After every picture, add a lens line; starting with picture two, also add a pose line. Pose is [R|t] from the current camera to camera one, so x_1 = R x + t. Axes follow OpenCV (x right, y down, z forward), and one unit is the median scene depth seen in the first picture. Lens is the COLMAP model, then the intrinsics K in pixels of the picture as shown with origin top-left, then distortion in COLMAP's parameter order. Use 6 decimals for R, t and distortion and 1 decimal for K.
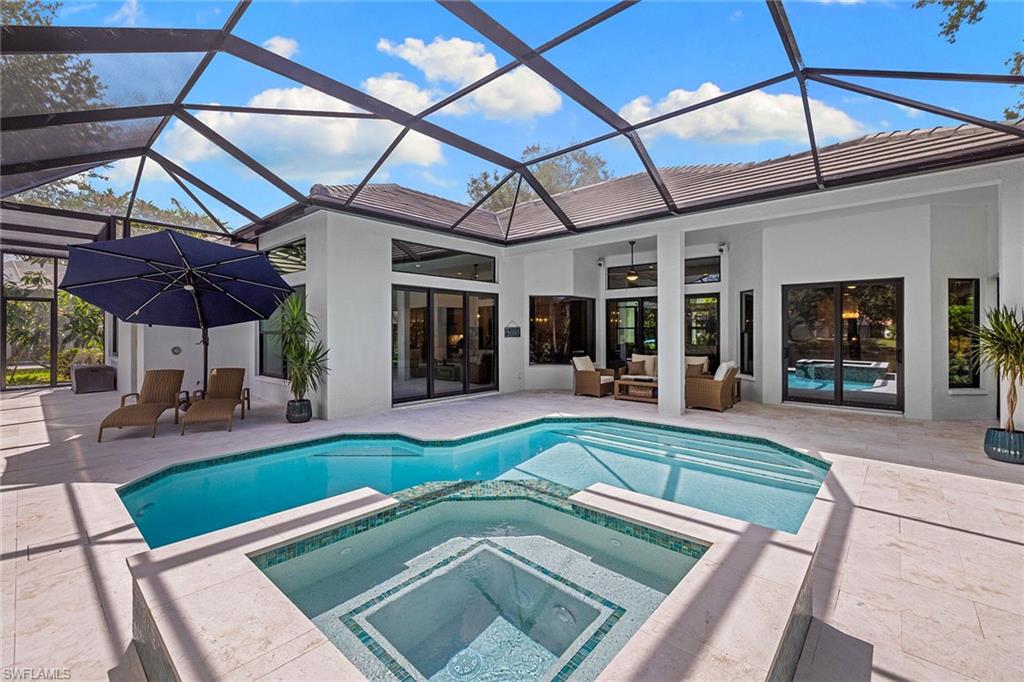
lens RADIAL K [[430.0, 0, 507.7], [0, 430.0, 333.9], [0, 0, 1]] dist [0.003198, 0.000182]
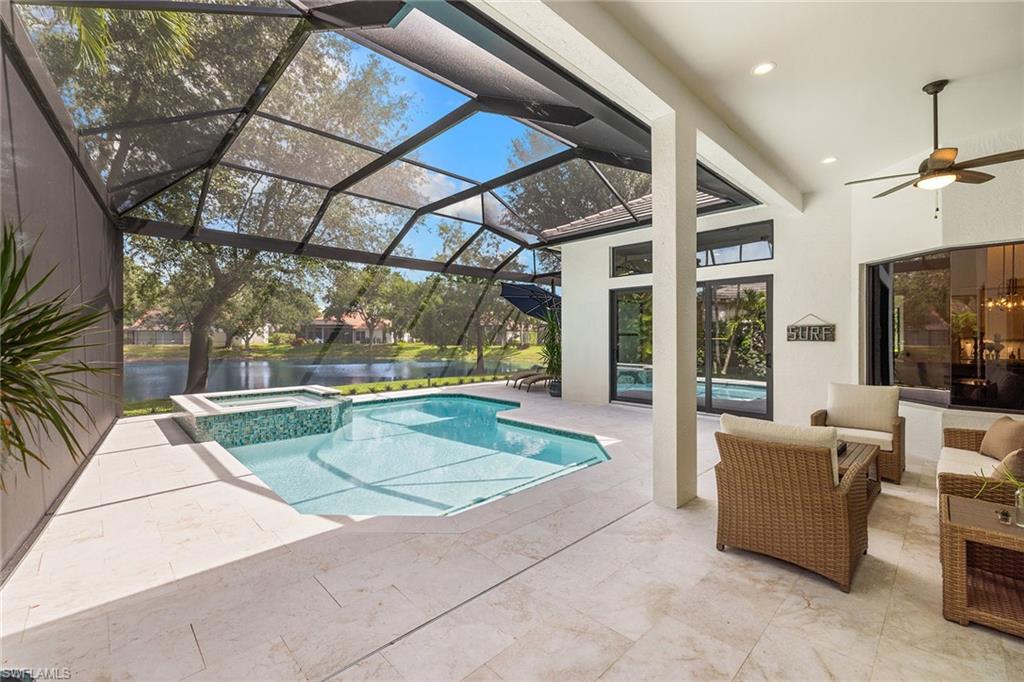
lens RADIAL K [[430.0, 0, 507.6], [0, 430.0, 336.7], [0, 0, 1]] dist [0.003198, 0.000182]
pose [[-0.073482, 0.005724, -0.997280, 0.800179], [-0.000216, 0.999983, 0.005756, -0.002333], [0.997297, 0.000639, -0.073479, 0.775295]]
